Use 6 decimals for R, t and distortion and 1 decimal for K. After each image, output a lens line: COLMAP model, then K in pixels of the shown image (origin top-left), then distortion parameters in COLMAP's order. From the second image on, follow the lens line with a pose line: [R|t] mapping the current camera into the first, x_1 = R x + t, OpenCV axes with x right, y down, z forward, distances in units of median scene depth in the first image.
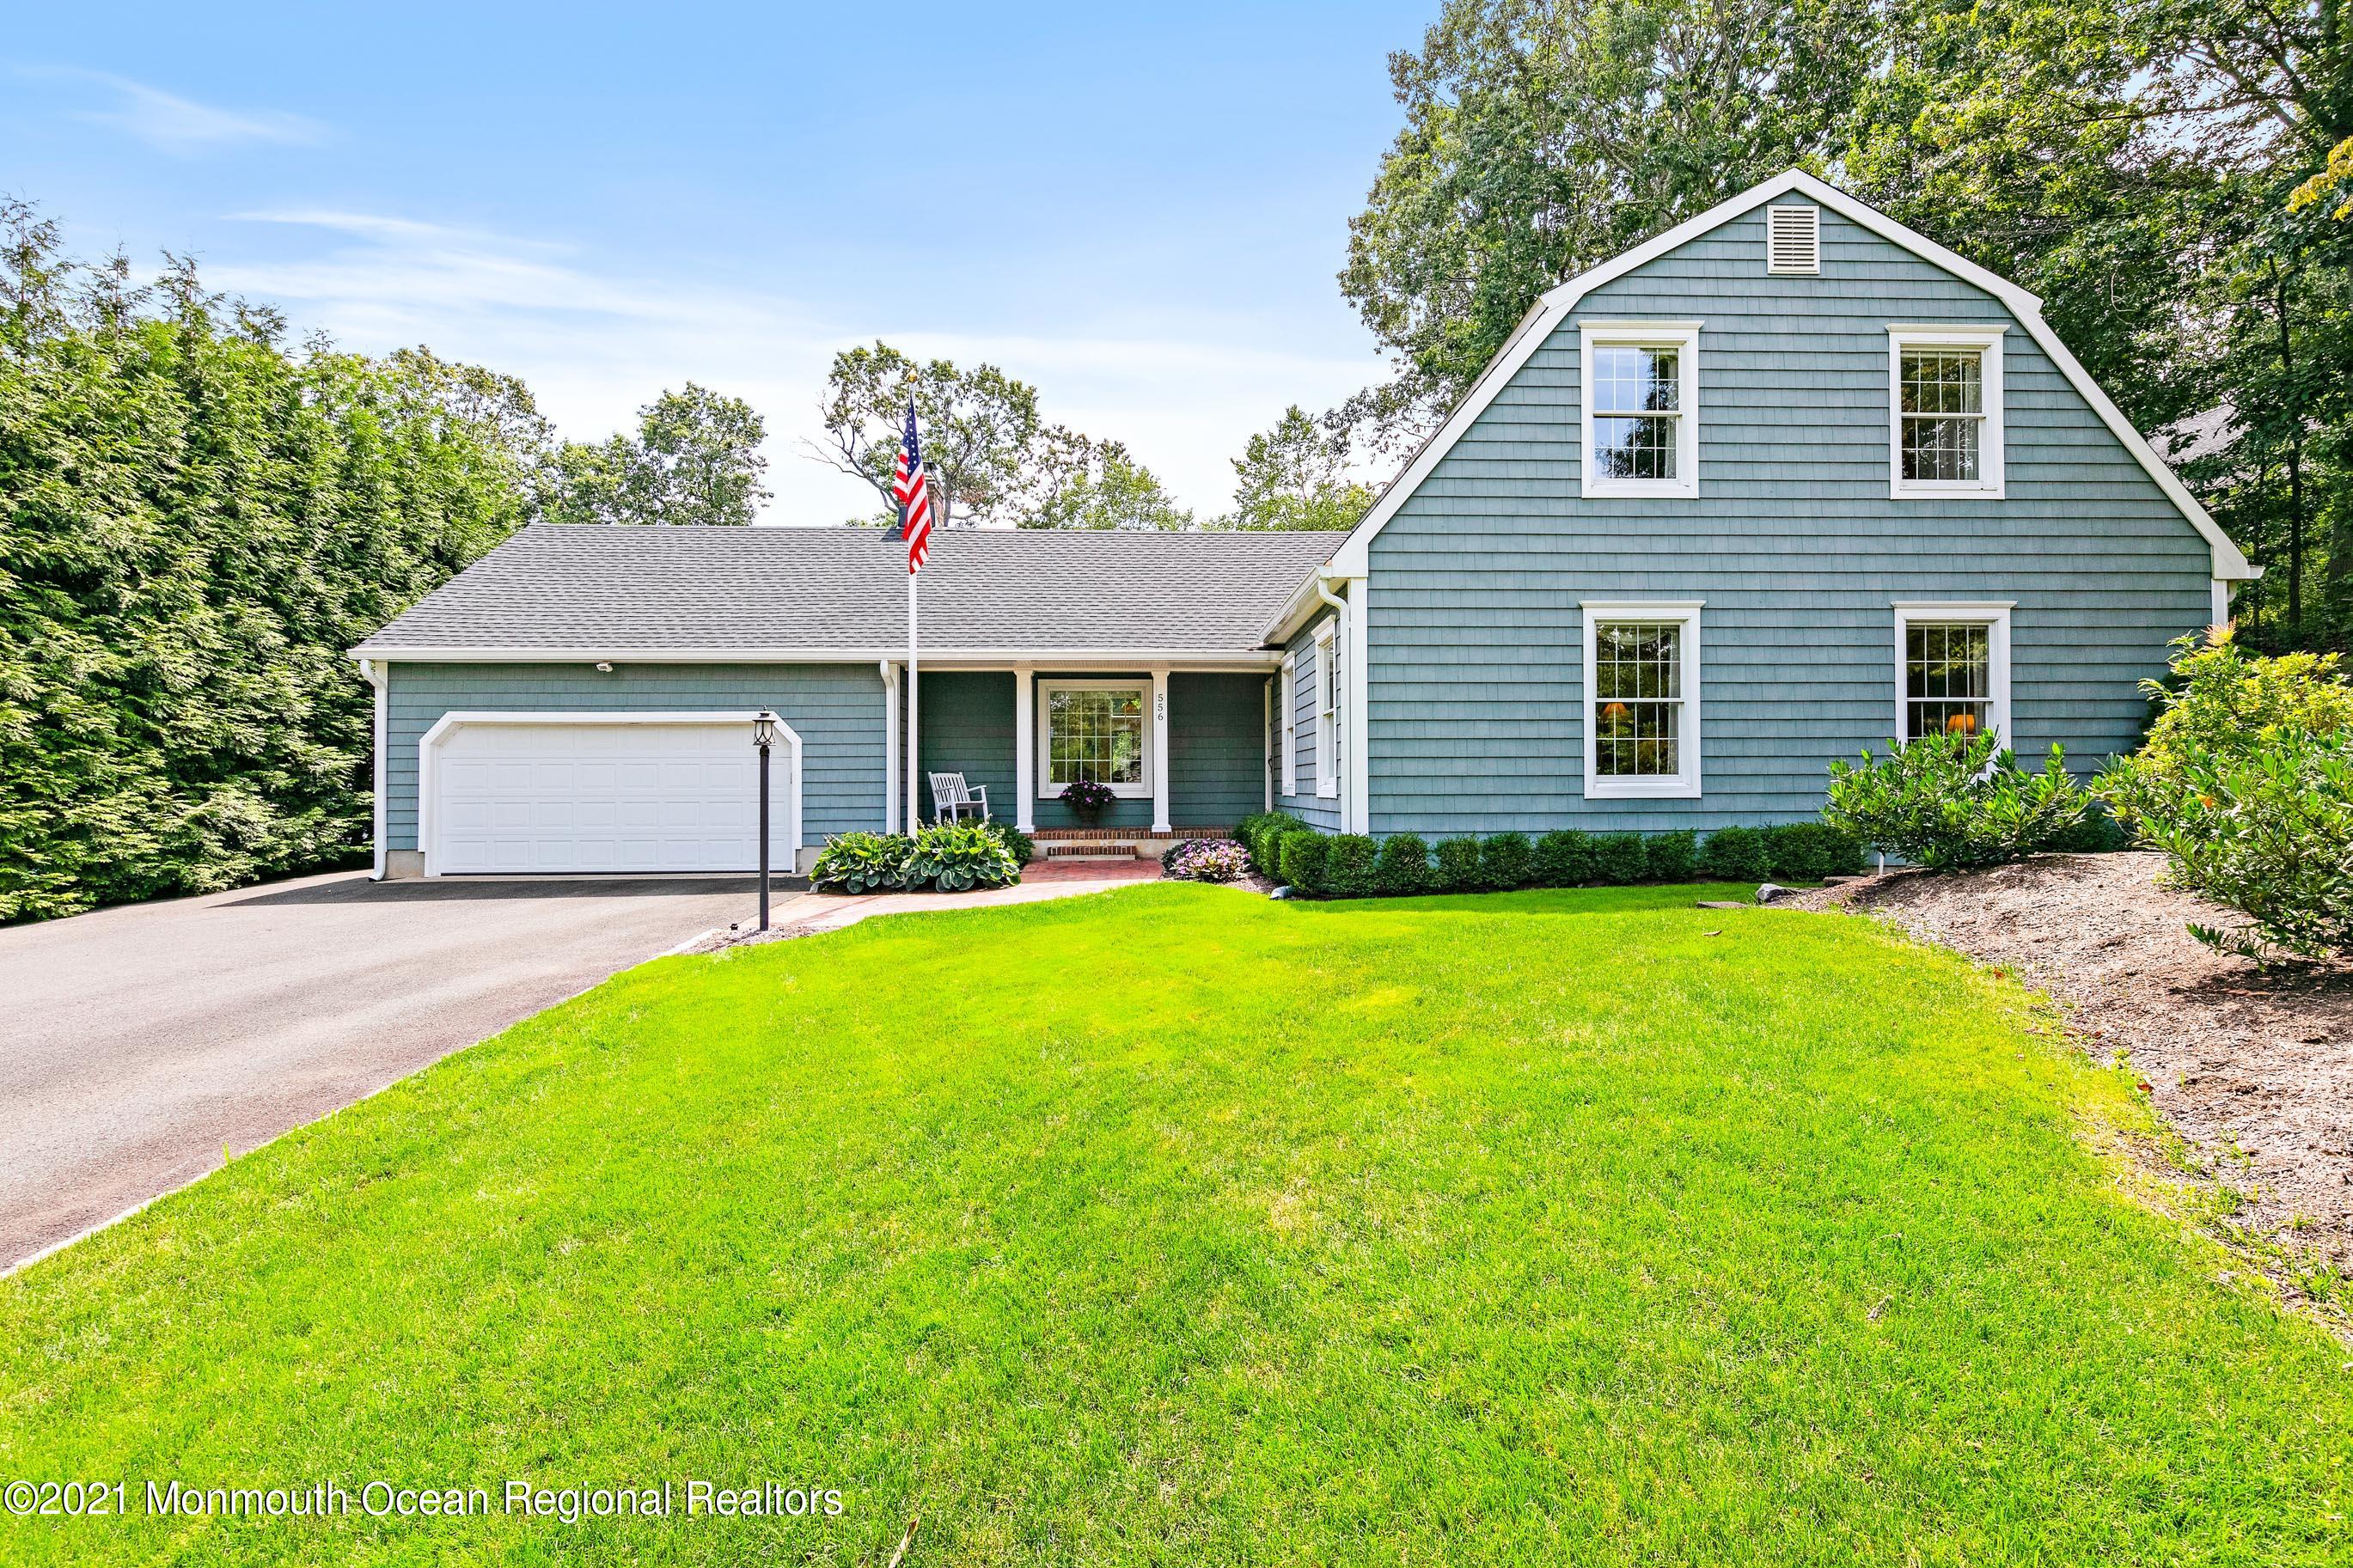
lens RADIAL K [[1027.2, 0, 1175.6], [0, 1027.2, 782.0], [0, 0, 1]] dist [0.001511, -0.000145]
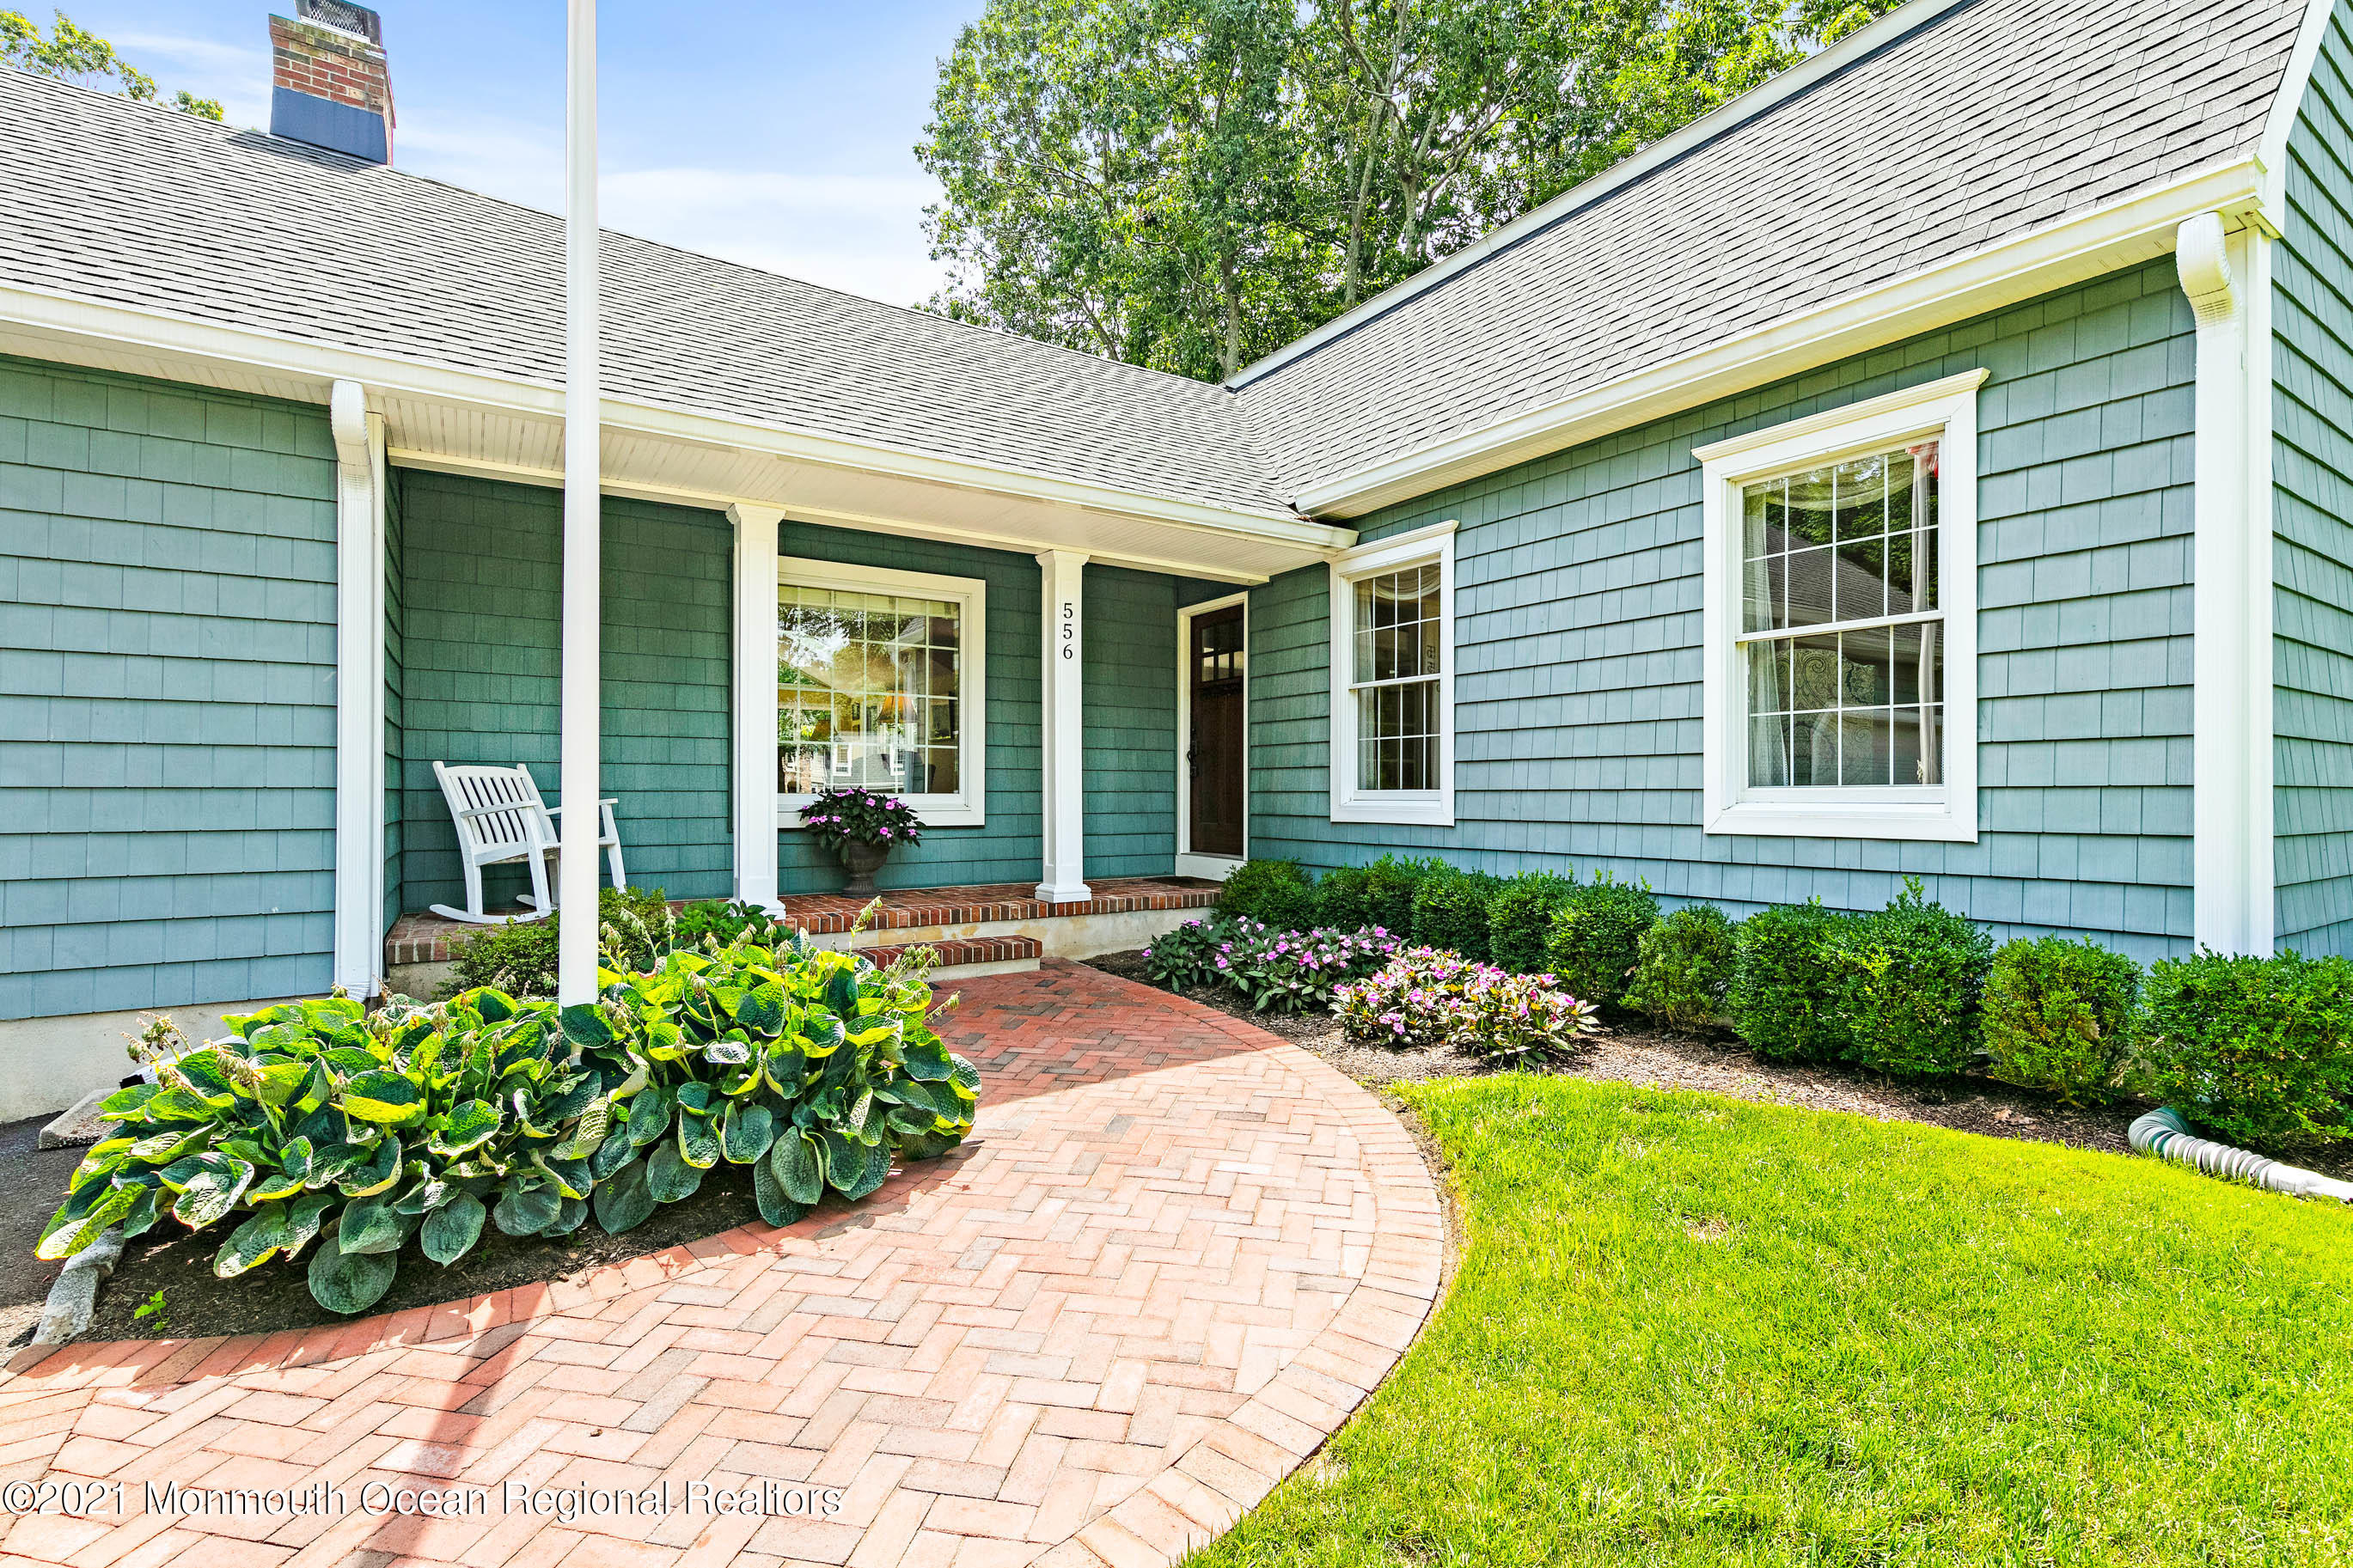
lens RADIAL K [[1058.4, 0, 1173.3], [0, 1058.4, 788.4], [0, 0, 1]] dist [0.002023, -0.000088]
pose [[0.860654, 0.006565, 0.509148, -0.230629], [-0.005188, 0.999978, -0.004124, -0.000390], [-0.509164, 0.000908, 0.860669, 0.598811]]
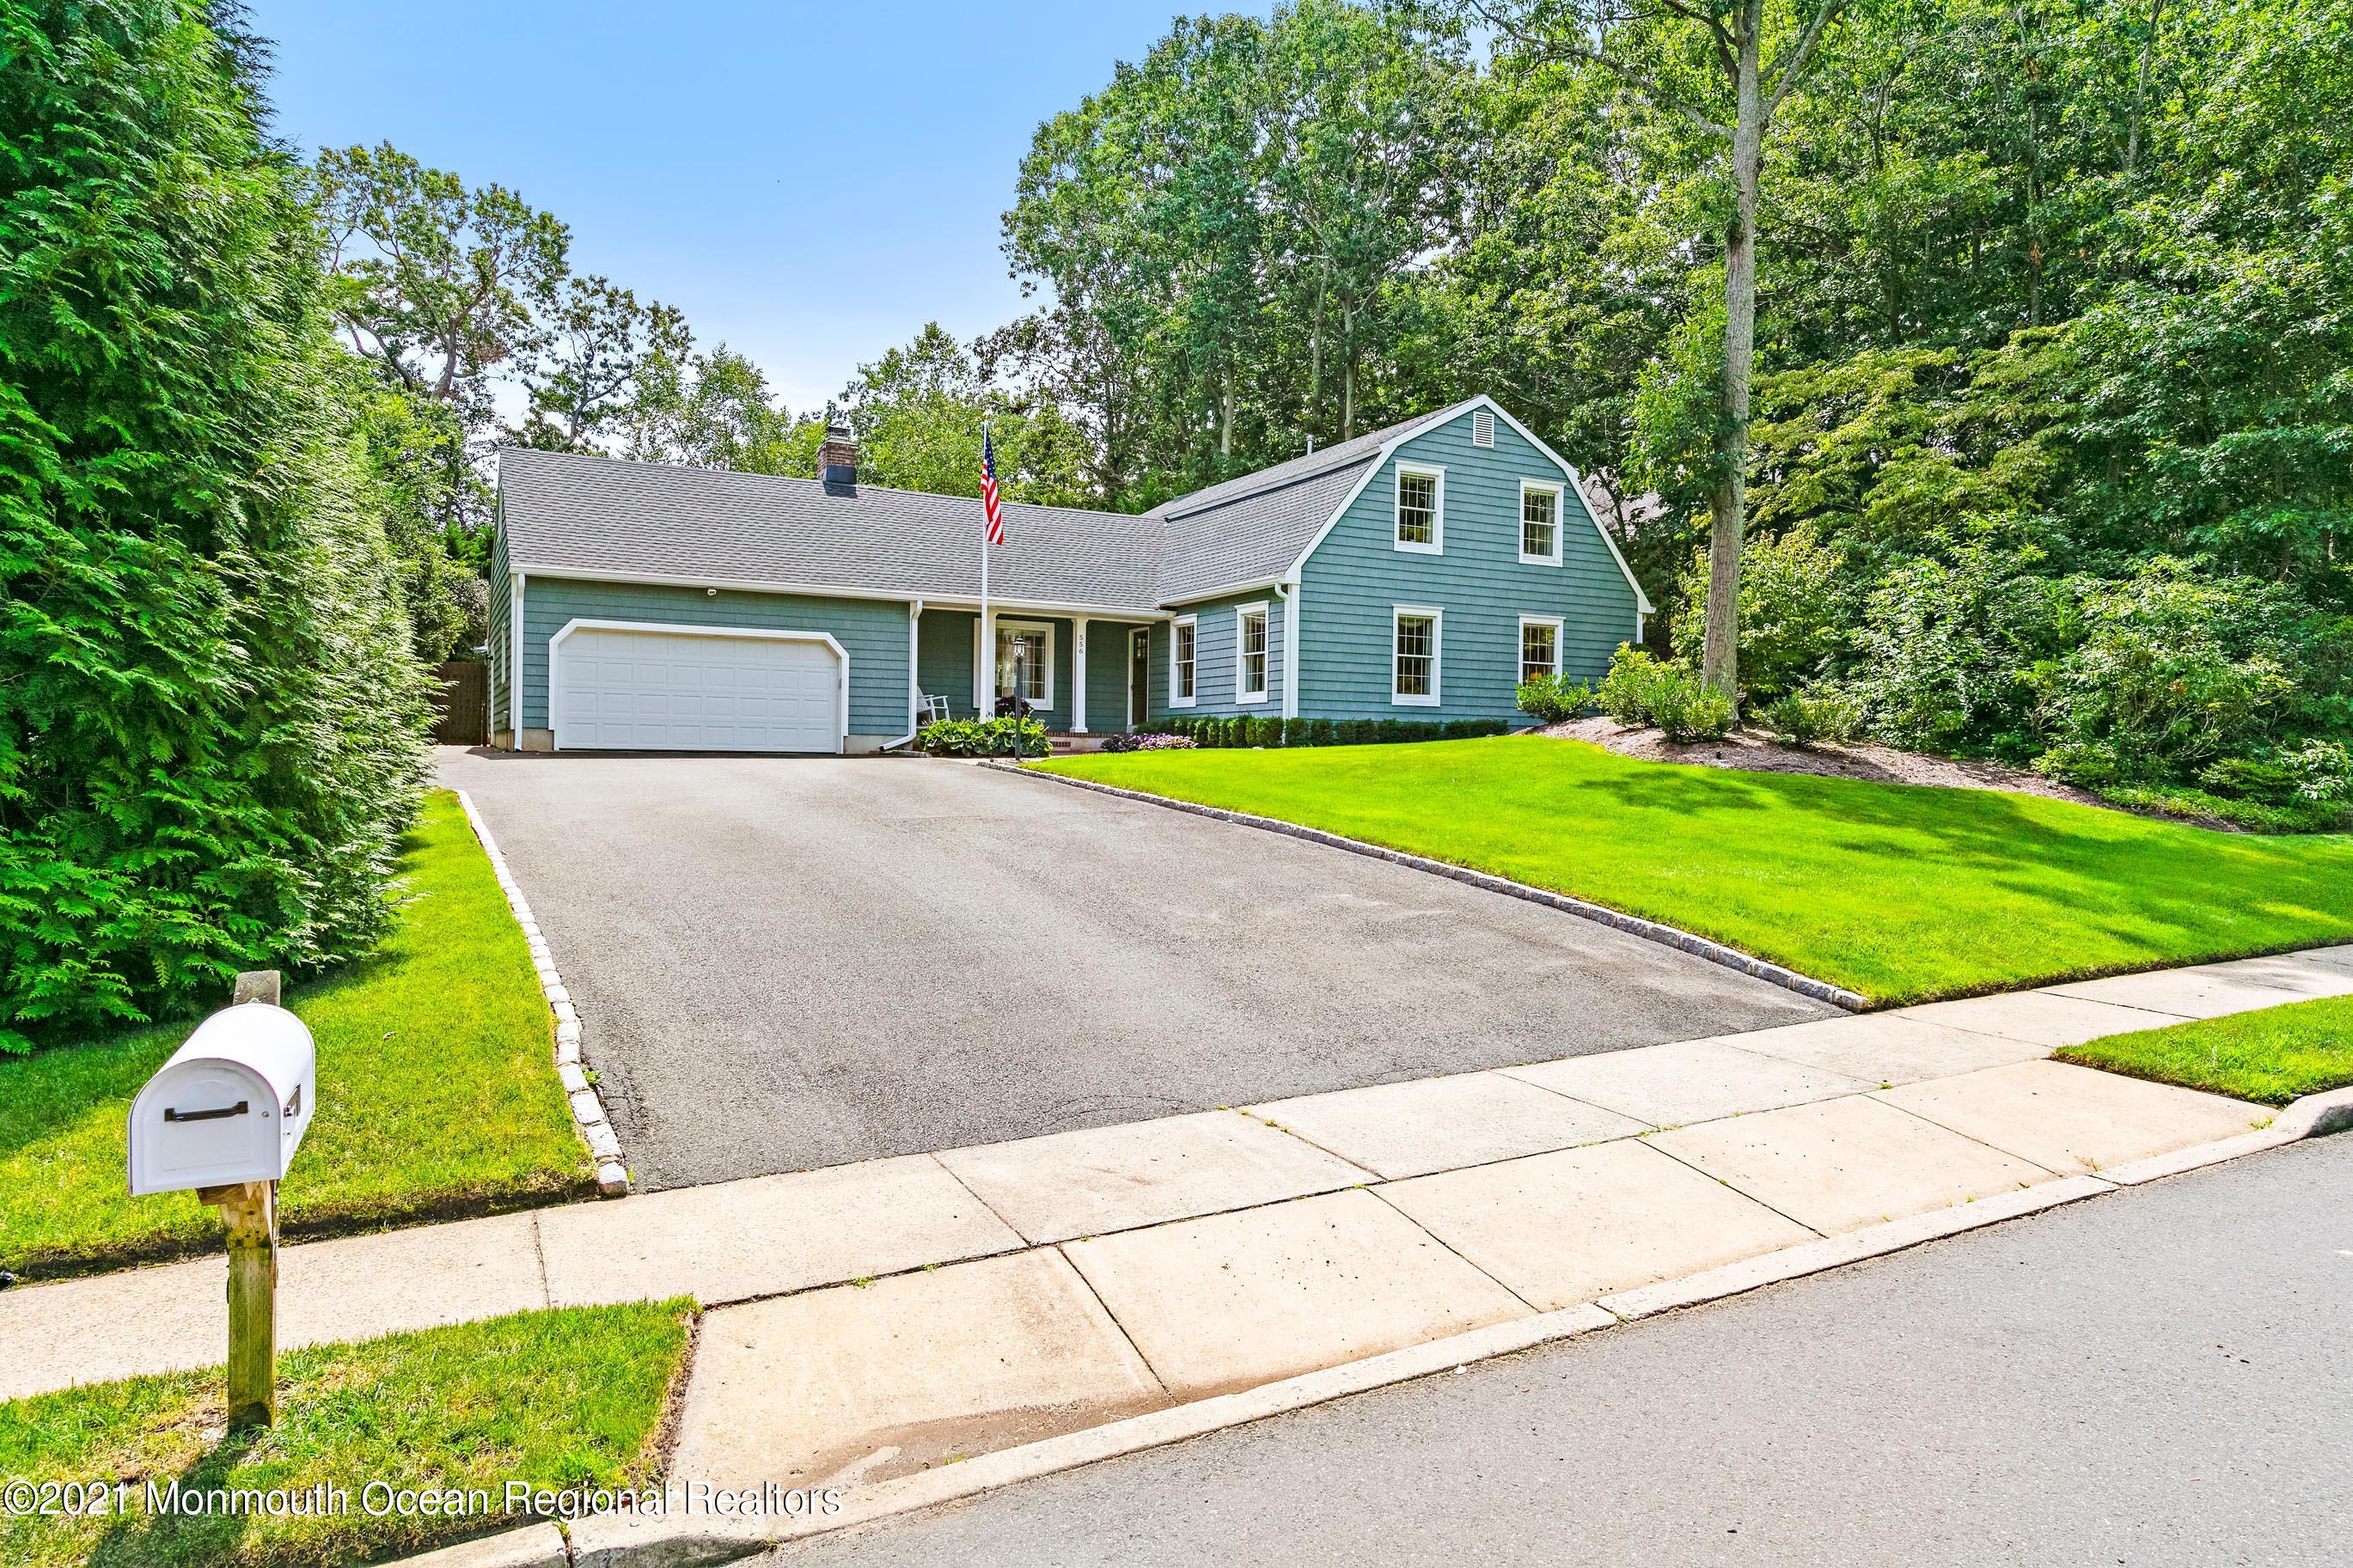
lens RADIAL K [[1406.1, 0, 1173.2], [0, 1406.1, 782.9], [0, 0, 1]] dist [0.008266, 0.000699]
pose [[0.900502, 0.008731, 0.434764, -0.787012], [-0.018786, 0.999646, 0.018836, 0.084362], [-0.434446, -0.025129, 0.900347, -0.852703]]
